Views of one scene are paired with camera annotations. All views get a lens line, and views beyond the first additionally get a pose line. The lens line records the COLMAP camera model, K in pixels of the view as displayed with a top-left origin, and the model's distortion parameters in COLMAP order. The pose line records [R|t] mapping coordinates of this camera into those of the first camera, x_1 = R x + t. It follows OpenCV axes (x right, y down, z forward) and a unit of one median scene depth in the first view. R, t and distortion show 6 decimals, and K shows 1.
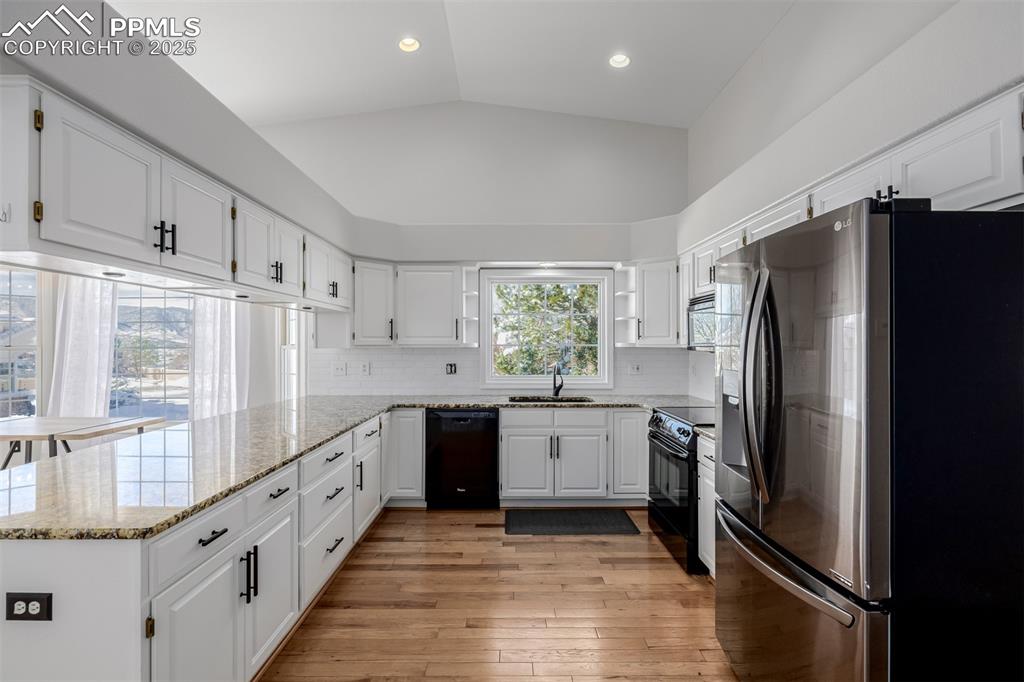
lens RADIAL K [[458.1, 0, 522.8], [0, 458.1, 340.3], [0, 0, 1]] dist [-0.013577, 0.000080]
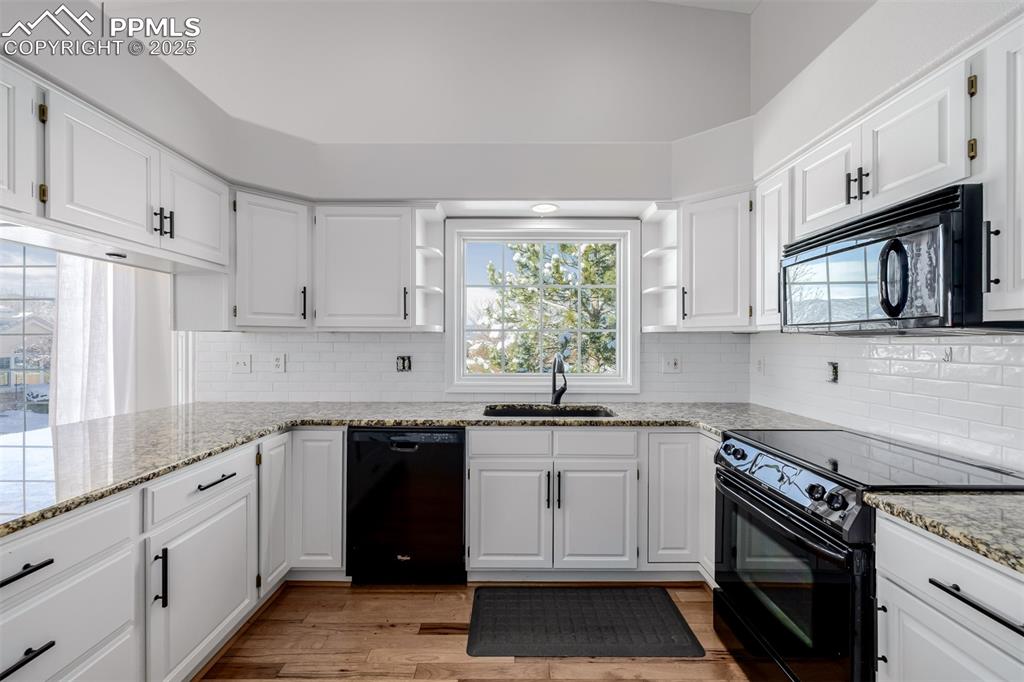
lens RADIAL K [[430.9, 0, 518.7], [0, 430.9, 341.6], [0, 0, 1]] dist [0.001951, -0.000025]
pose [[0.999933, 0.002151, -0.011342, 0.027509], [-0.002050, 0.999958, 0.008895, 0.026860], [0.011361, -0.008871, 0.999896, 0.413437]]
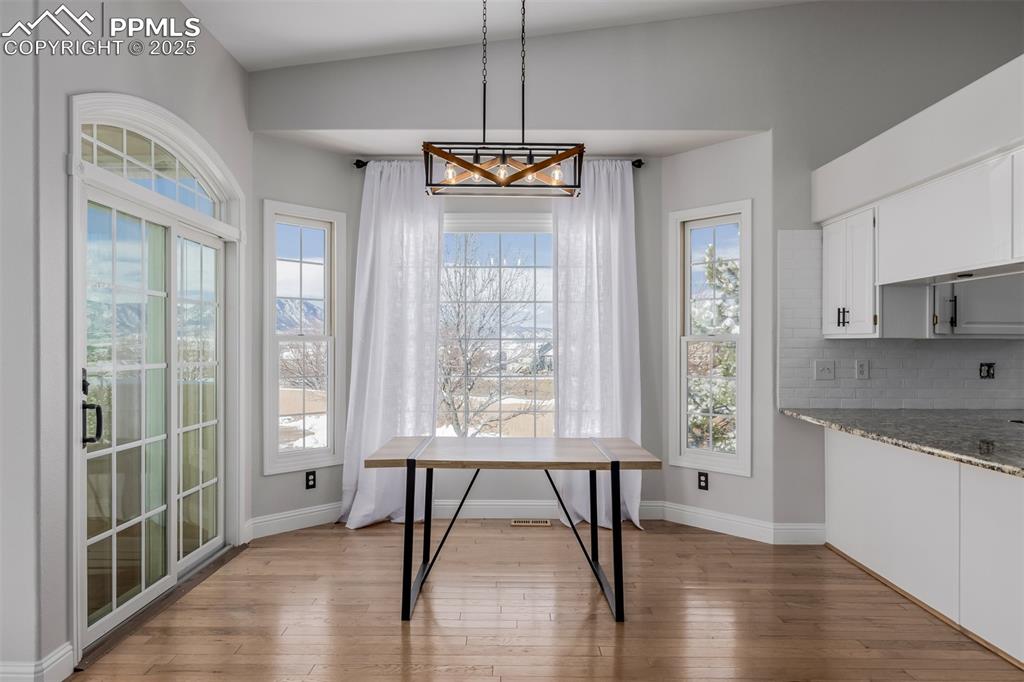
lens RADIAL K [[629.2, 0, 507.5], [0, 629.2, 344.1], [0, 0, 1]] dist [-0.022875, -0.000459]
pose [[0.999223, 0.005811, -0.038972, -0.976467], [-0.005696, 0.999979, 0.003070, 0.027981], [0.038989, -0.002846, 0.999236, 0.054666]]
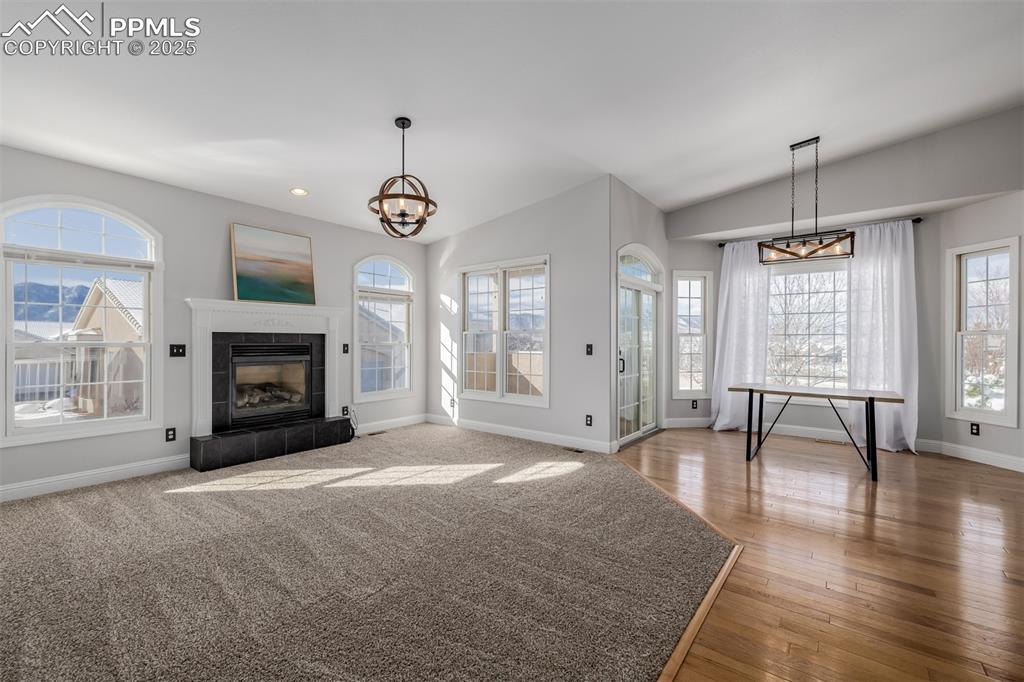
lens RADIAL K [[430.9, 0, 507.8], [0, 430.9, 342.5], [0, 0, 1]] dist [0.001951, -0.000025]
pose [[0.764767, 0.008508, -0.644251, -0.884152], [-0.000823, 0.999925, 0.012228, 0.031594], [0.644307, -0.008822, 0.764716, -0.457948]]
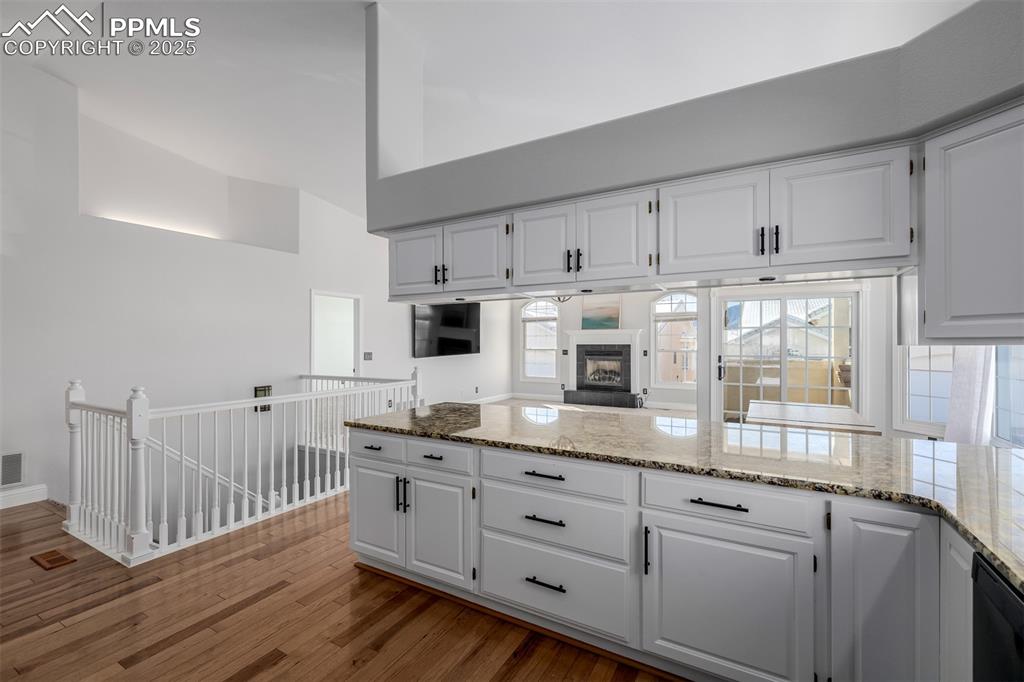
lens RADIAL K [[430.9, 0, 509.0], [0, 430.9, 341.9], [0, 0, 1]] dist [0.001951, -0.000025]
pose [[-0.513498, 0.000721, -0.858090, 0.185585], [0.009722, 0.999940, -0.004978, 0.012192], [0.858035, -0.010899, -0.513475, 0.878784]]
